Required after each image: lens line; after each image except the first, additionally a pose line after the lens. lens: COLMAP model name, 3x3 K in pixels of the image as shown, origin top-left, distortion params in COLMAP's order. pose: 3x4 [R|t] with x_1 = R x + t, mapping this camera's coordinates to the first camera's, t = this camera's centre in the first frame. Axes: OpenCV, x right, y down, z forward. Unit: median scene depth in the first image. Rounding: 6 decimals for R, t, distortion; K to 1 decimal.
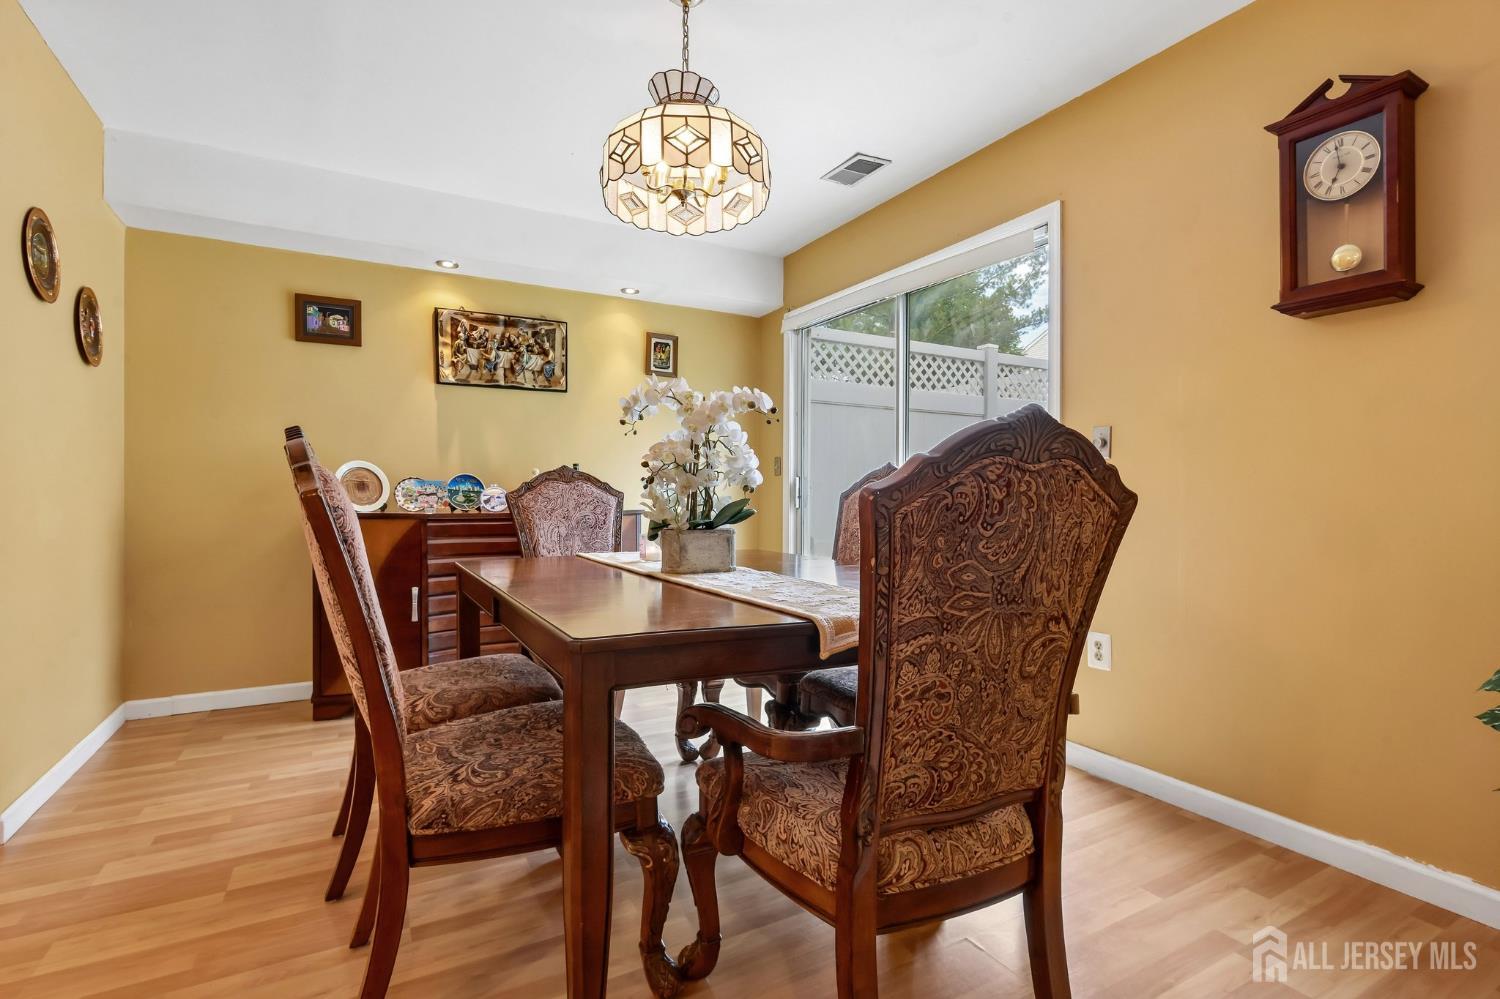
lens RADIAL K [[706.8, 0, 753.4], [0, 706.8, 497.9], [0, 0, 1]] dist [-0.002528, -0.000281]
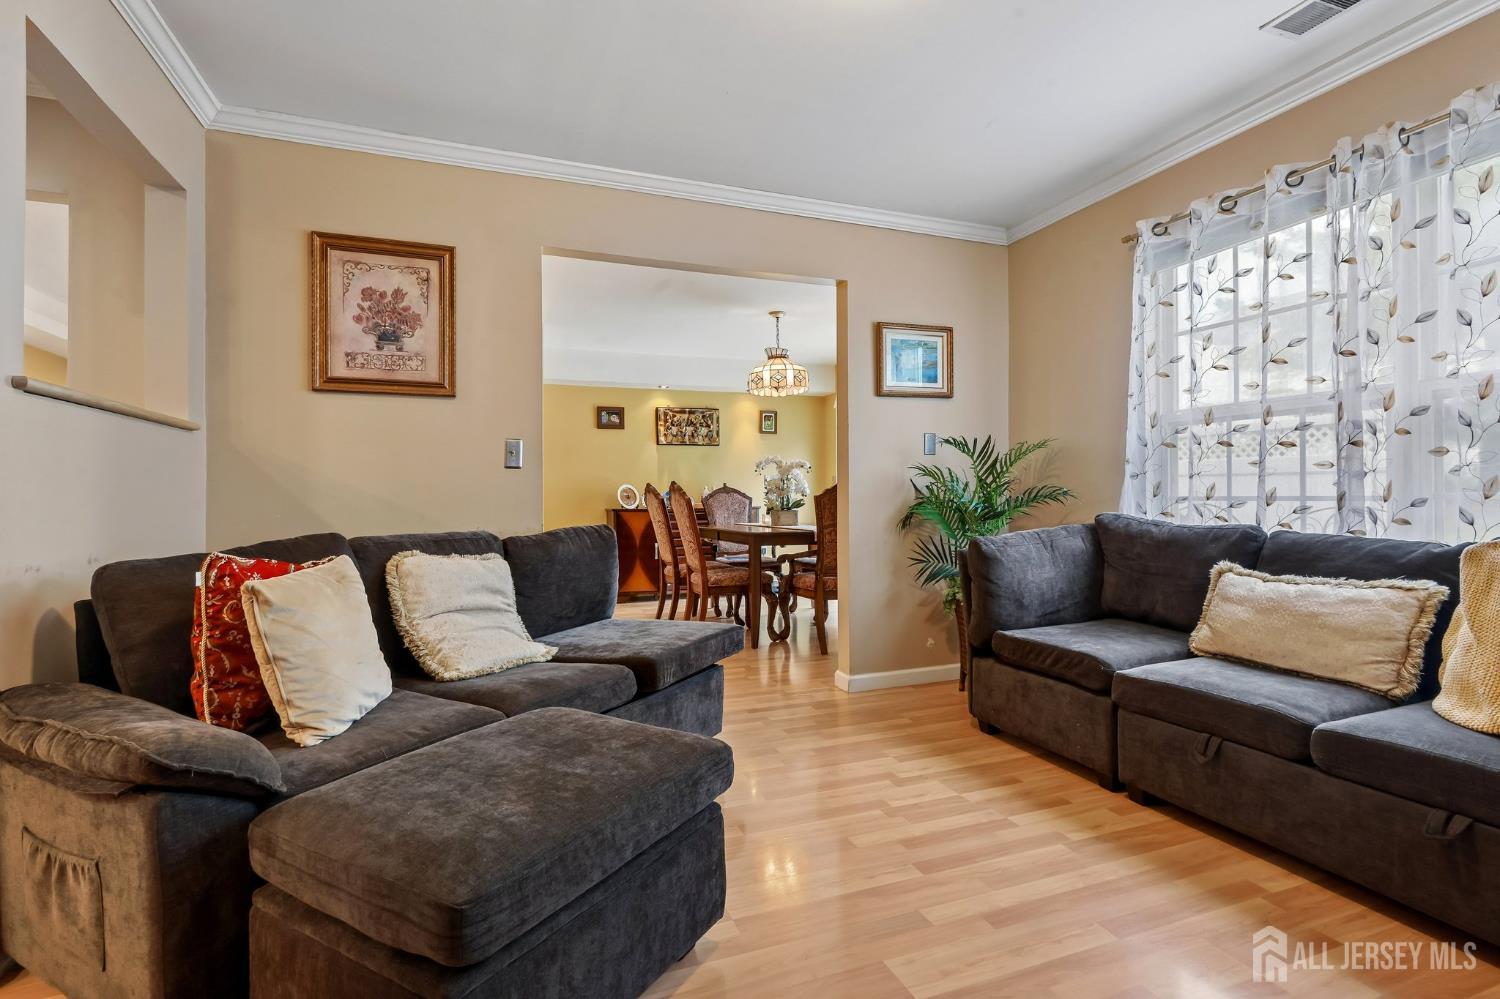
lens RADIAL K [[706.8, 0, 749.3], [0, 706.8, 506.0], [0, 0, 1]] dist [-0.002528, -0.000281]
pose [[0.988239, -0.014106, -0.152262, 0.116022], [0.014581, 0.999892, 0.002006, 0.011040], [0.152218, -0.004202, 0.988338, -0.982470]]
